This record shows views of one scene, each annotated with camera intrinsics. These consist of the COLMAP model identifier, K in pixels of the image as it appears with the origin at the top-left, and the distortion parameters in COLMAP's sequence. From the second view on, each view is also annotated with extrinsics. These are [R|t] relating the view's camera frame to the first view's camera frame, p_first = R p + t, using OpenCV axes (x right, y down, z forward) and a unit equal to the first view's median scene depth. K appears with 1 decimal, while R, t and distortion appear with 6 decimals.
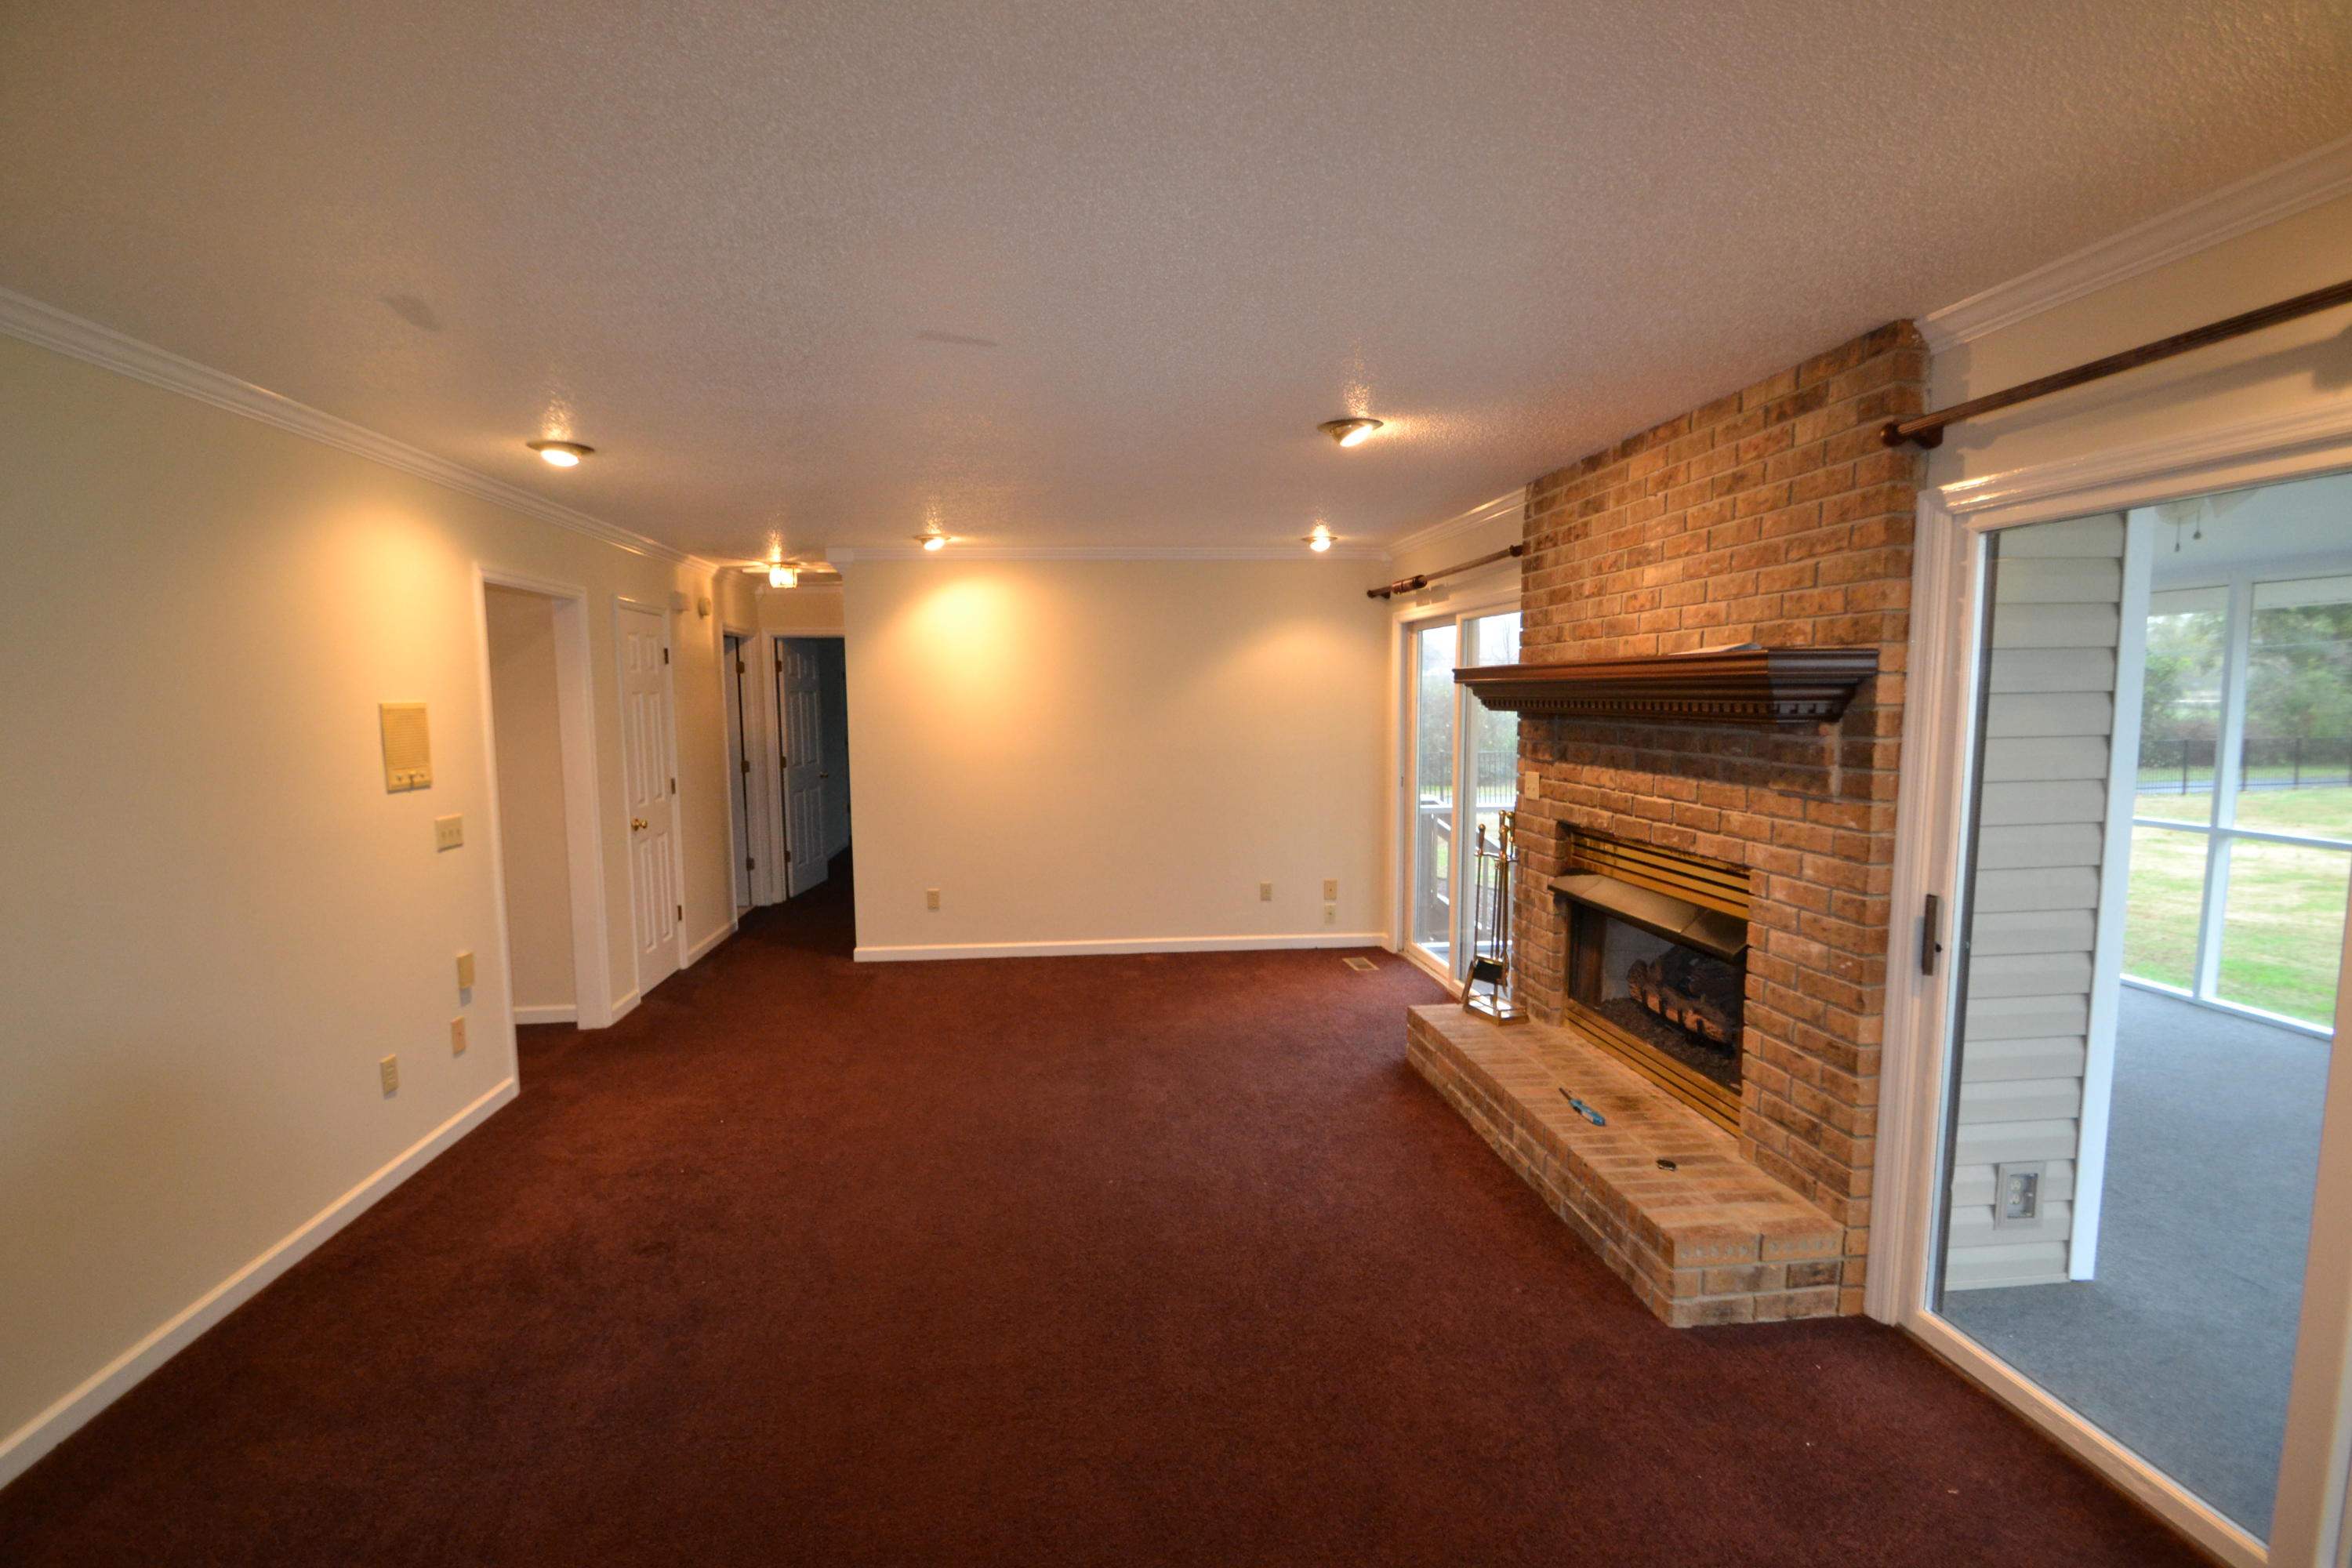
lens RADIAL K [[1030.8, 0, 1169.7], [0, 1030.8, 797.1], [0, 0, 1]] dist [-0.001453, -0.012075]
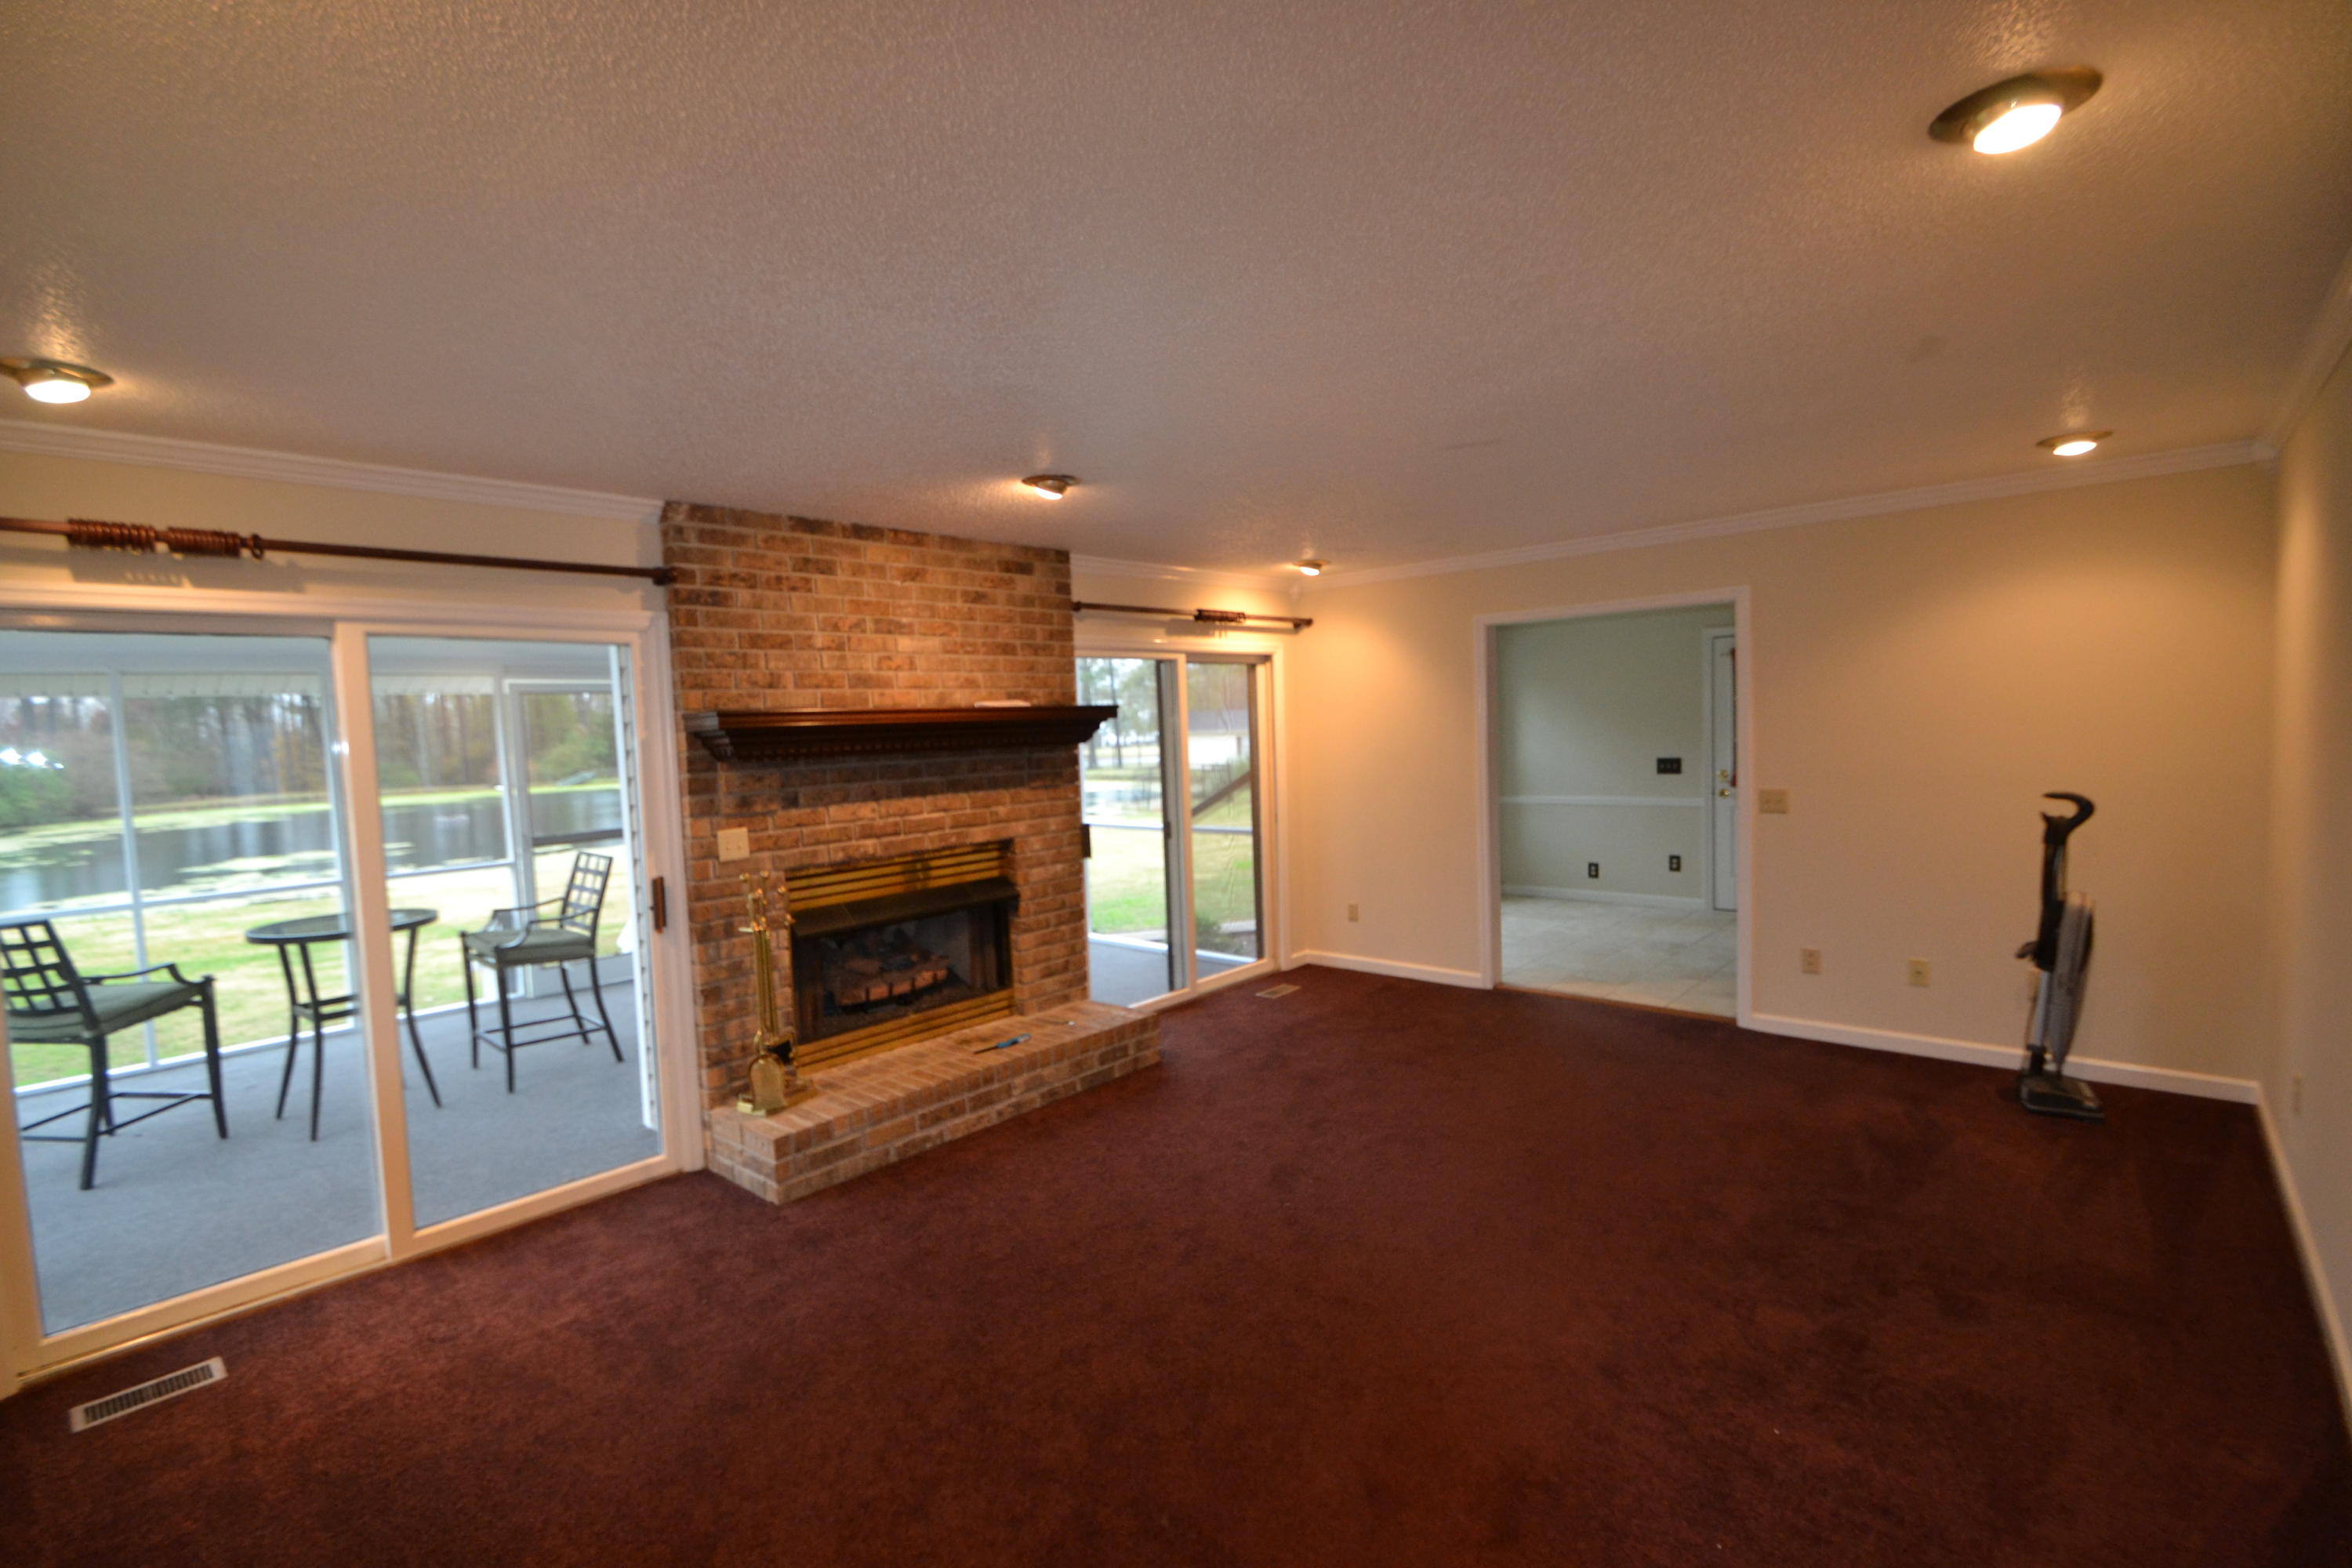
lens RADIAL K [[1030.8, 0, 1170.3], [0, 1030.8, 784.9], [0, 0, 1]] dist [-0.001453, -0.012075]
pose [[-0.654180, -0.011375, 0.756254, -0.722034], [0.117478, 0.986224, 0.116456, -0.152923], [-0.747160, 0.165026, -0.643831, 1.609419]]
